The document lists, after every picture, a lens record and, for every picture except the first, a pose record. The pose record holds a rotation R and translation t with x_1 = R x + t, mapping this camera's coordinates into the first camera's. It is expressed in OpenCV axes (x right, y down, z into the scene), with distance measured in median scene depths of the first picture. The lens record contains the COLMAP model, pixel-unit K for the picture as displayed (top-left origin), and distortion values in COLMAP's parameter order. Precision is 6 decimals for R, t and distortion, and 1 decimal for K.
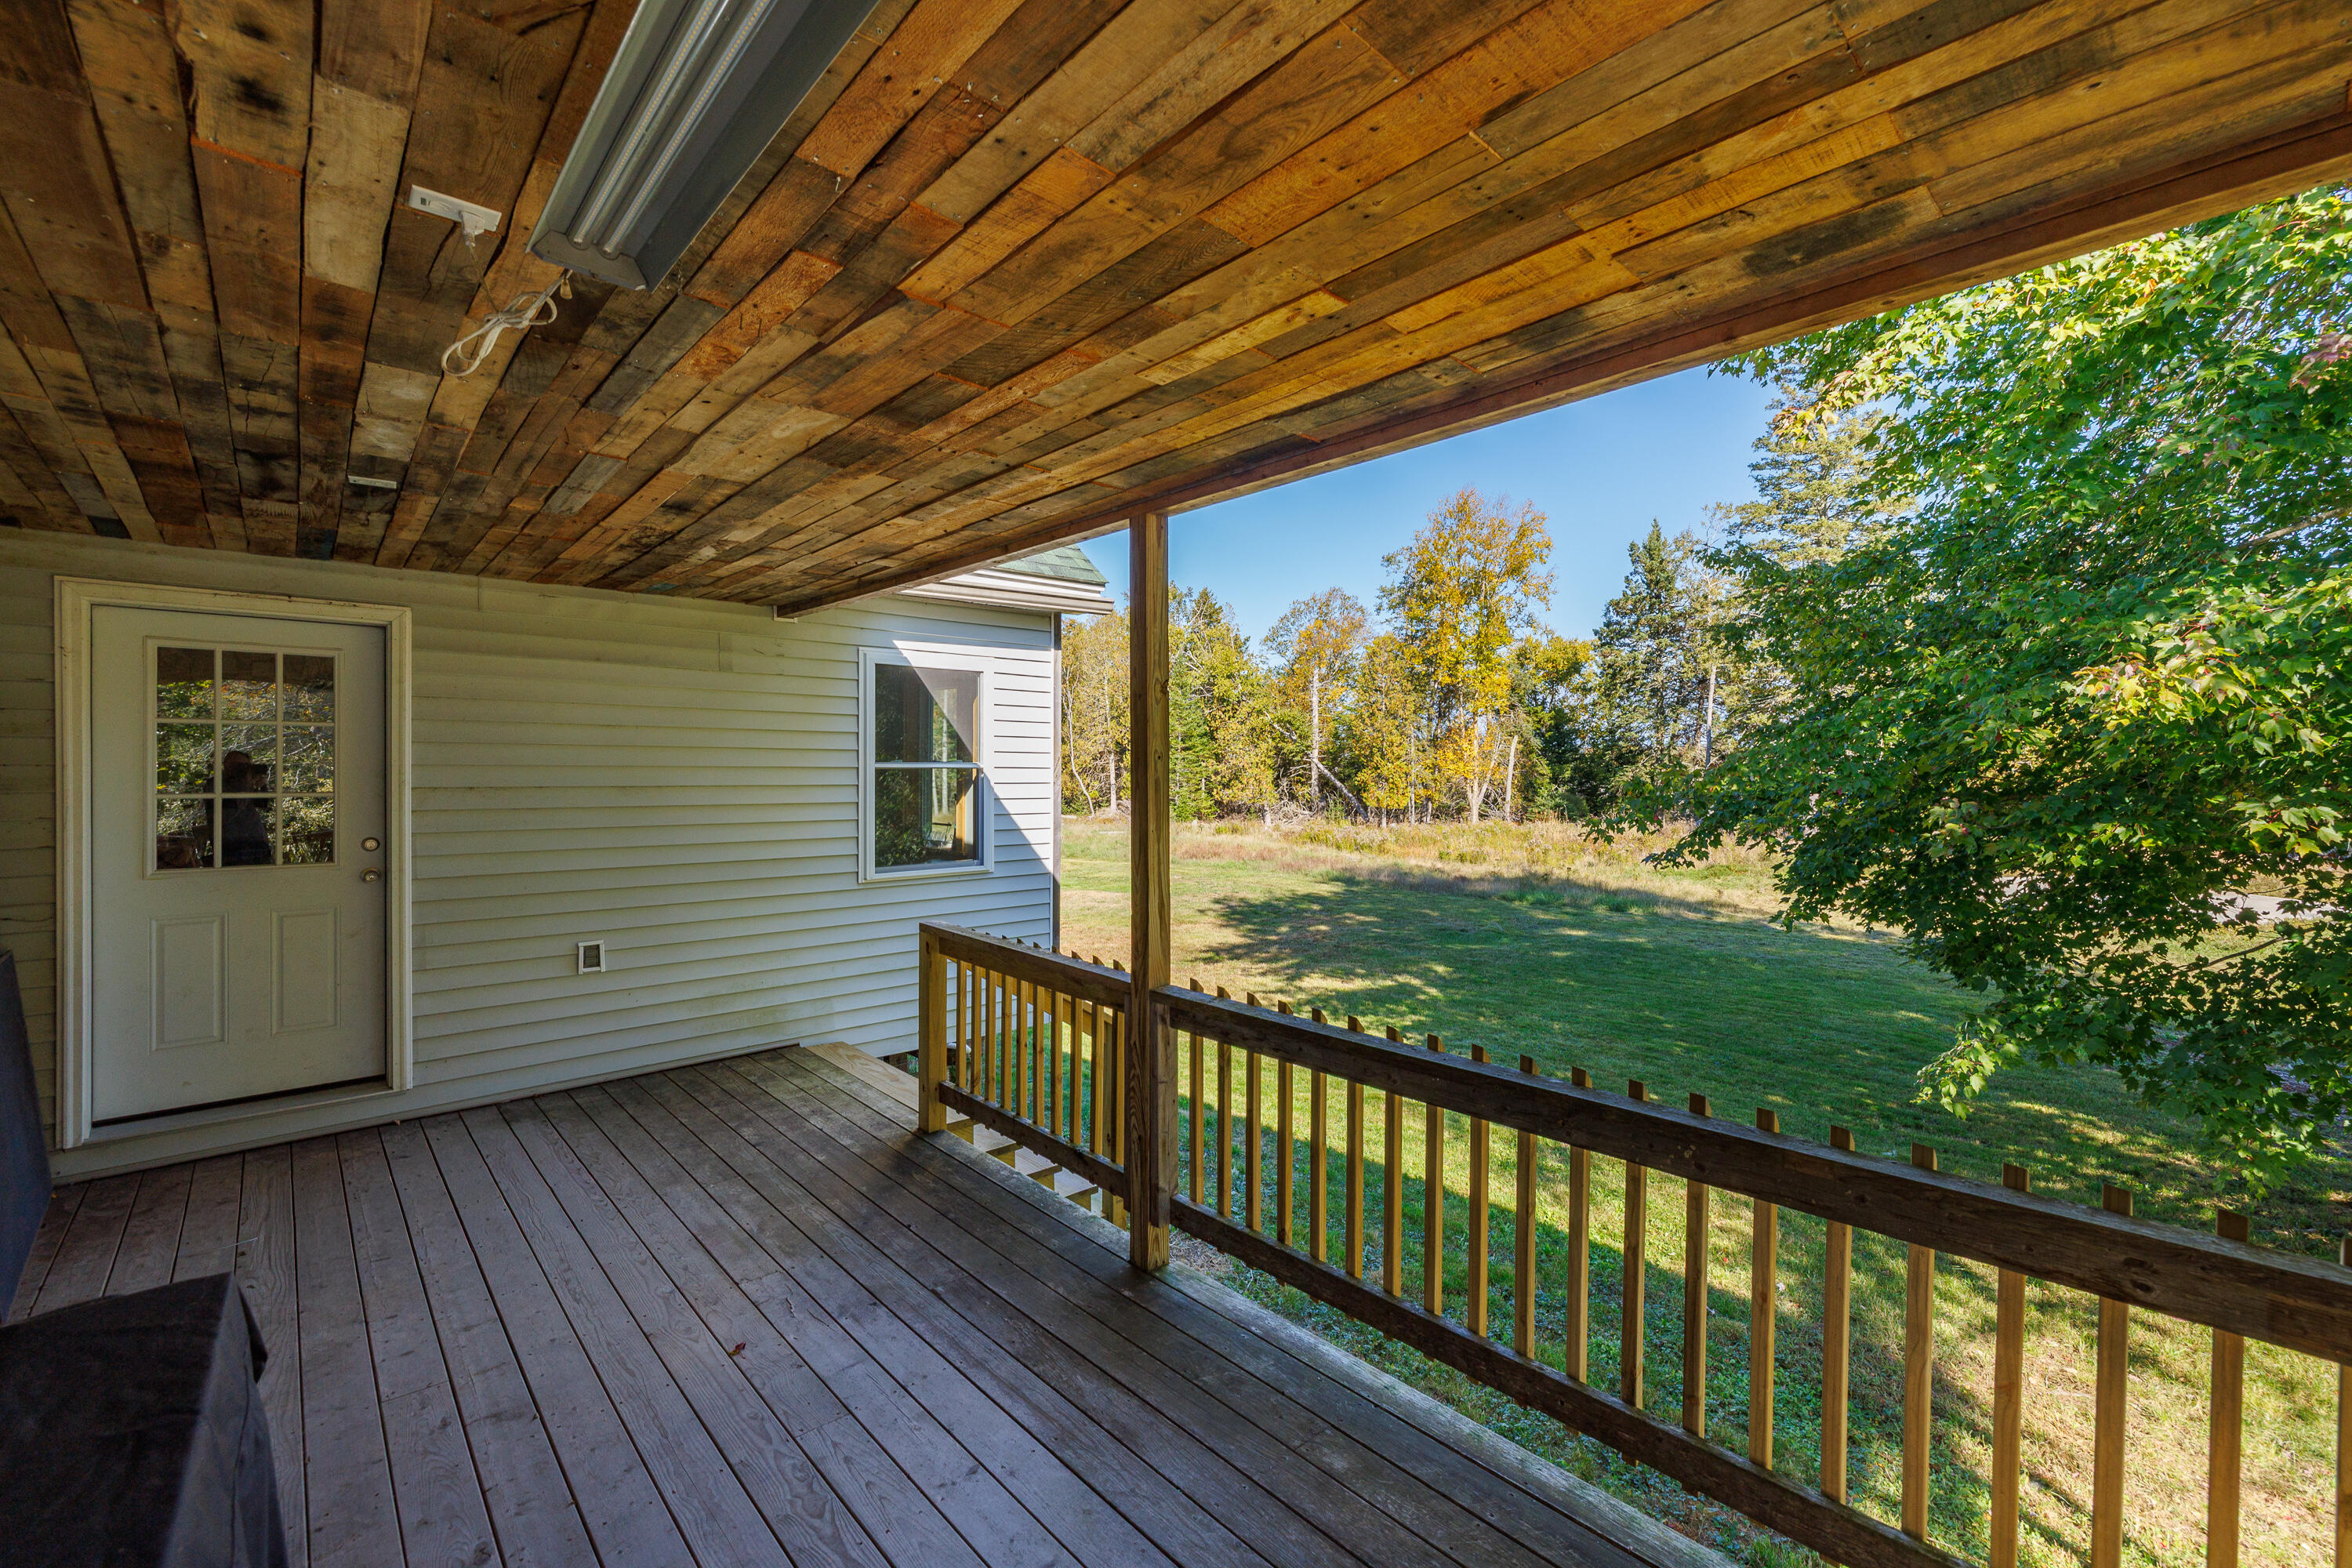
lens RADIAL K [[1016.4, 0, 1184.8], [0, 1016.4, 774.3], [0, 0, 1]] dist [0.003644, 0.000228]
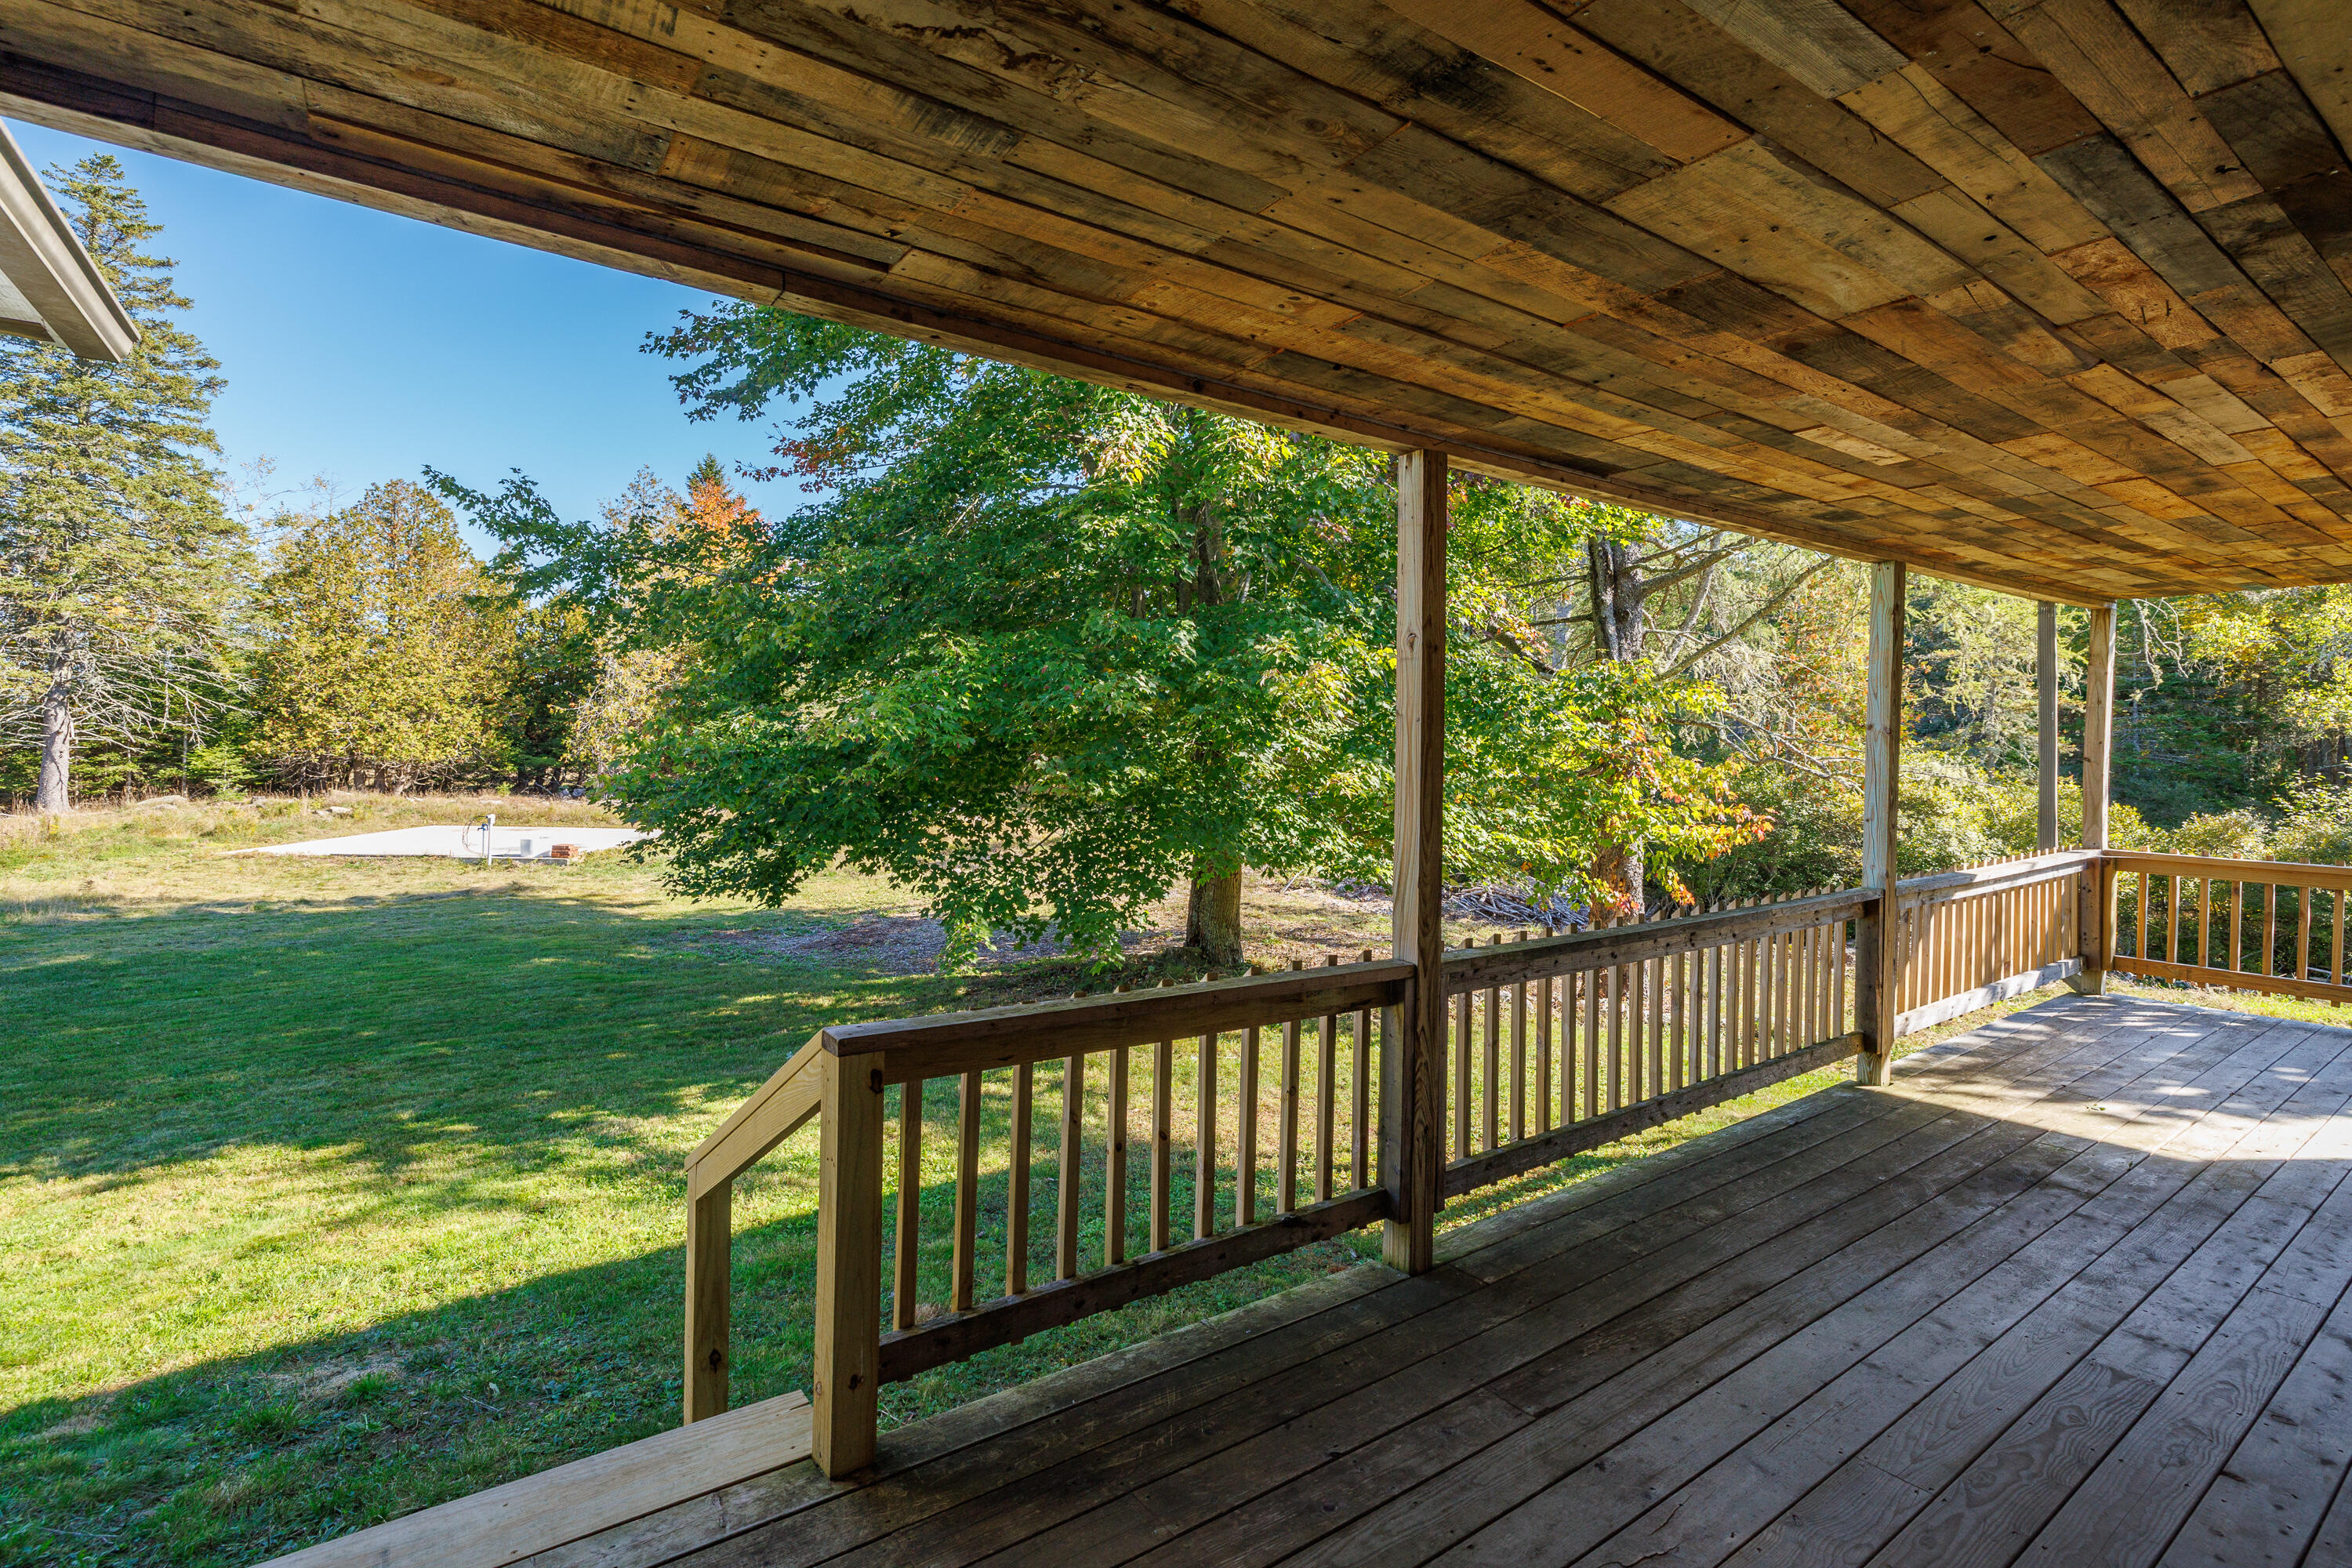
lens RADIAL K [[1040.3, 0, 1032.6], [0, 1040.3, 741.3], [0, 0, 1]] dist [0.001424, -0.000022]
pose [[0.171269, 0.002743, 0.985220, -1.047701], [-0.007943, 0.999967, -0.001403, 0.011874], [-0.985192, -0.007585, 0.171286, 1.211093]]
